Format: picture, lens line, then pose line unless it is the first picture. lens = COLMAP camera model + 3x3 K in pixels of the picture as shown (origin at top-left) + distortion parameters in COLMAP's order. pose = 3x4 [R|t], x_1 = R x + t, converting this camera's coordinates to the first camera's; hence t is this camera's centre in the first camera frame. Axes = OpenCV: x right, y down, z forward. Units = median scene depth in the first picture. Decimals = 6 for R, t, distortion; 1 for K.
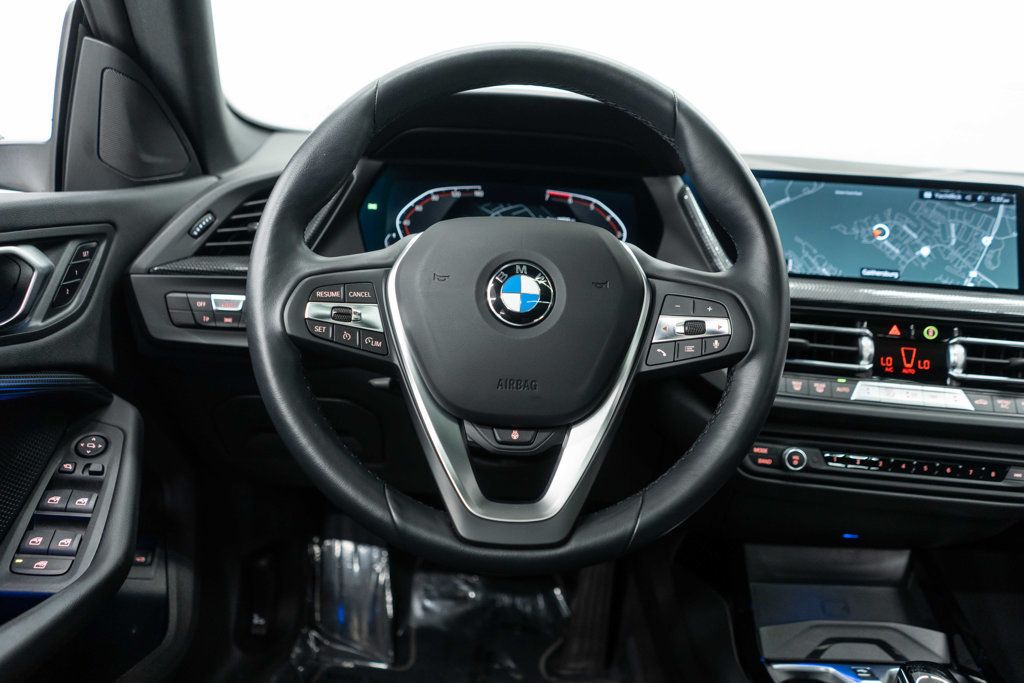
lens RADIAL K [[806.2, 0, 512.0], [0, 806.2, 341.5], [0, 0, 1]] dist [-0.003070, -0.007147]
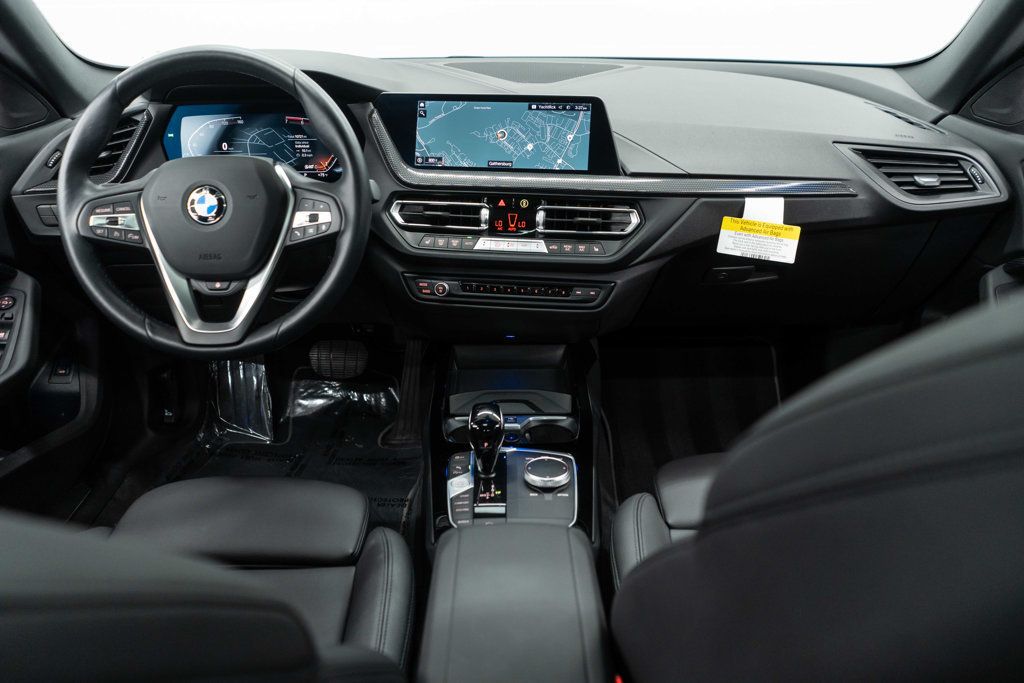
lens RADIAL K [[806.2, 0, 512.0], [0, 806.2, 341.5], [0, 0, 1]] dist [-0.003070, -0.007147]
pose [[0.997887, -0.046289, -0.045593, 0.554910], [0.054536, 0.978171, 0.200517, -0.063201], [0.035316, -0.202580, 0.978629, -0.564454]]
